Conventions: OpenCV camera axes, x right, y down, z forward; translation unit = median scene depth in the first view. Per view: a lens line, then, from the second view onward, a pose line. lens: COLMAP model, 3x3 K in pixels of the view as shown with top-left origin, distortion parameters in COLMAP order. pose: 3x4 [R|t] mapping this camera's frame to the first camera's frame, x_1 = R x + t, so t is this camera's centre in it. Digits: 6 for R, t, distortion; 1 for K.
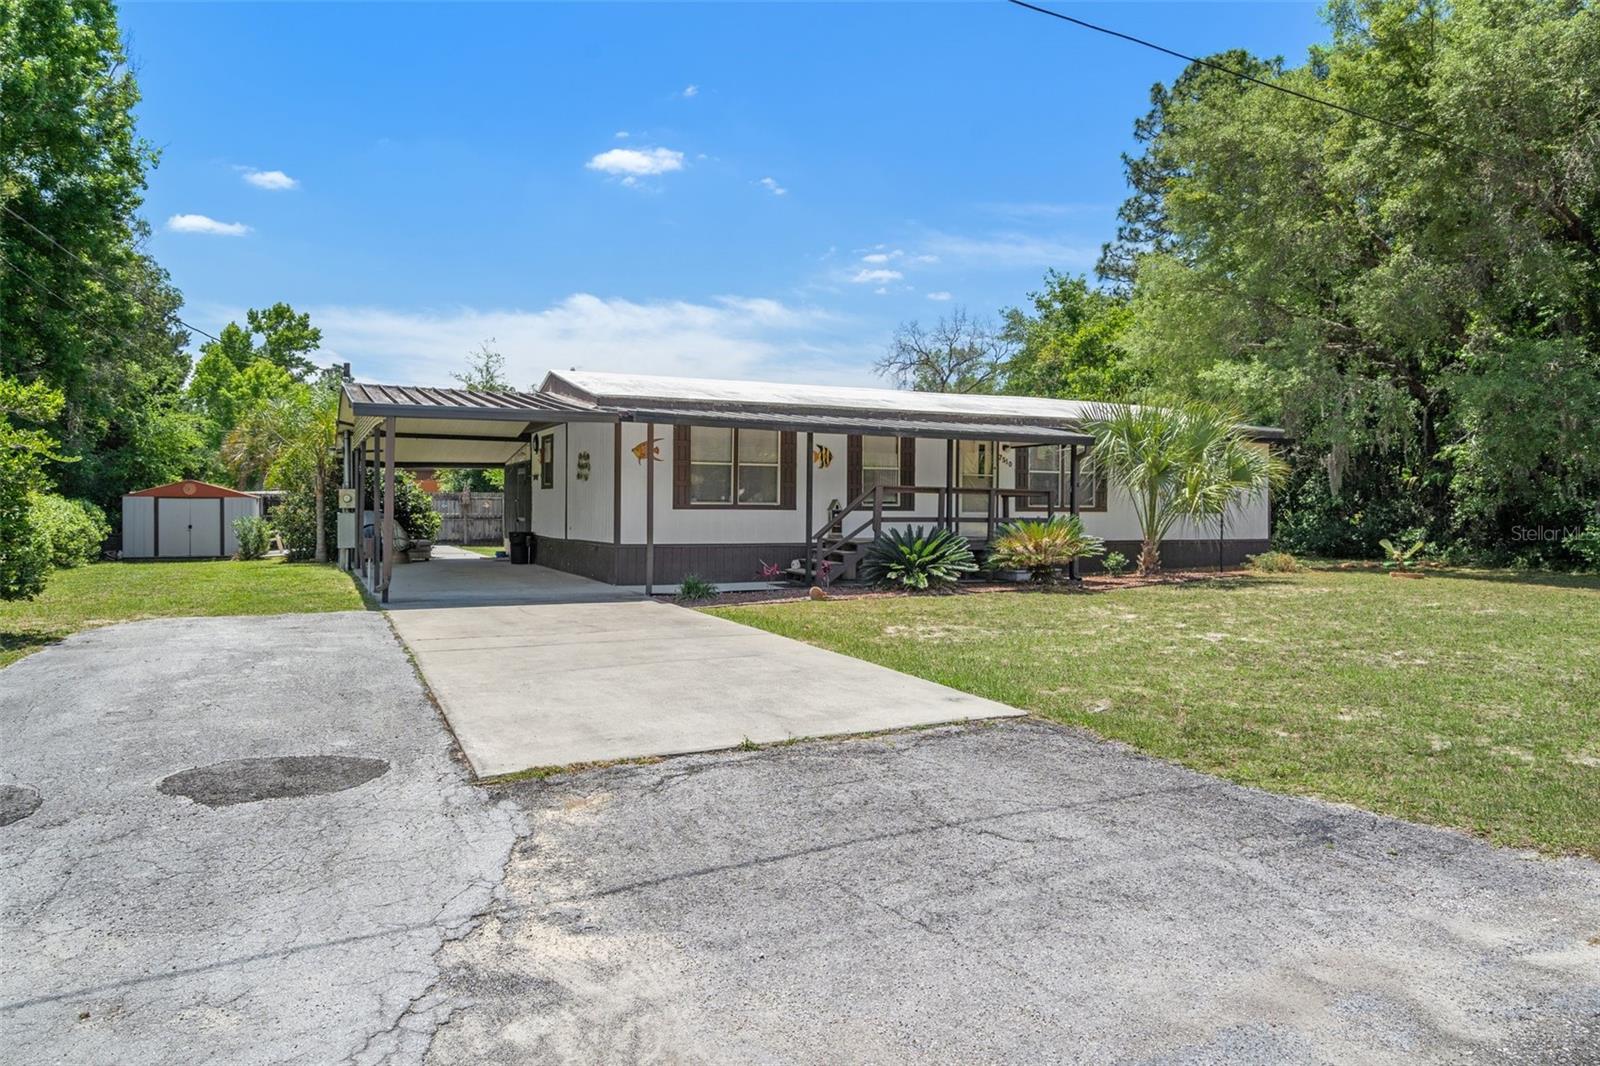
lens RADIAL K [[1017.1, 0, 801.9], [0, 1017.1, 507.3], [0, 0, 1]] dist [-0.001907, -0.000035]
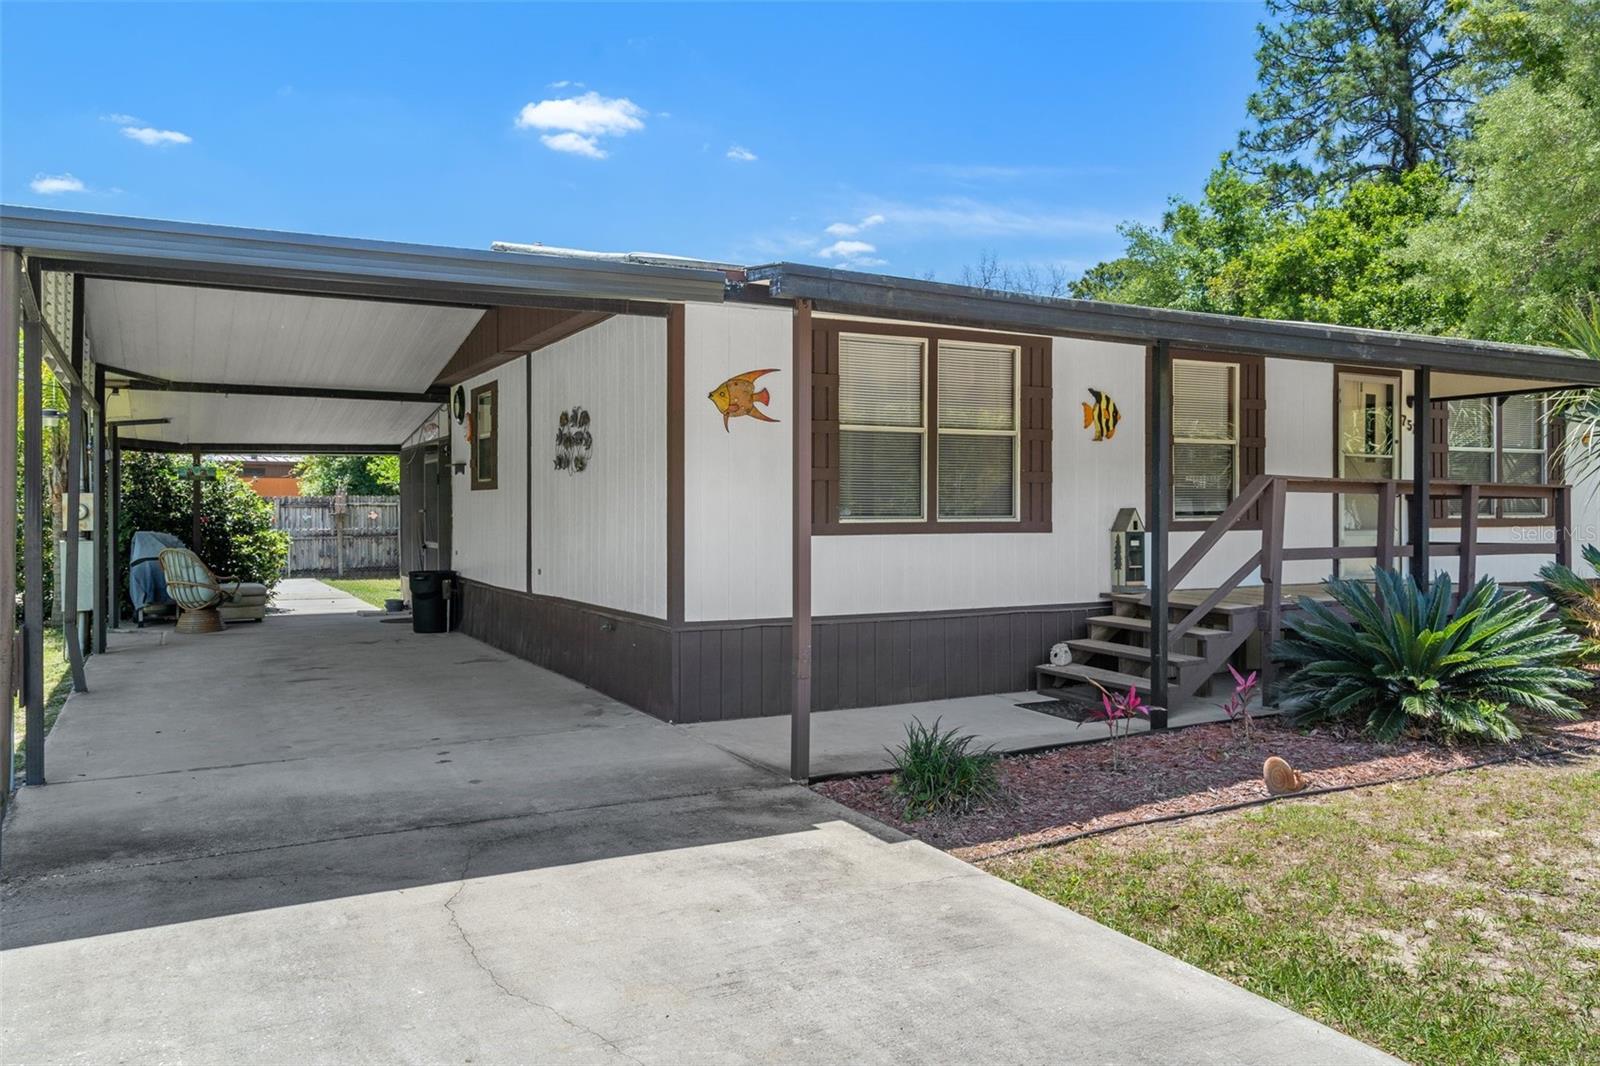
lens RADIAL K [[1151.3, 0, 801.6], [0, 1151.3, 495.1], [0, 0, 1]] dist [0.004061, 0.000614]
pose [[0.998780, -0.007697, 0.048771, -0.113150], [0.008219, 0.999911, -0.010519, -0.007521], [-0.048686, 0.010907, 0.998755, 0.391818]]
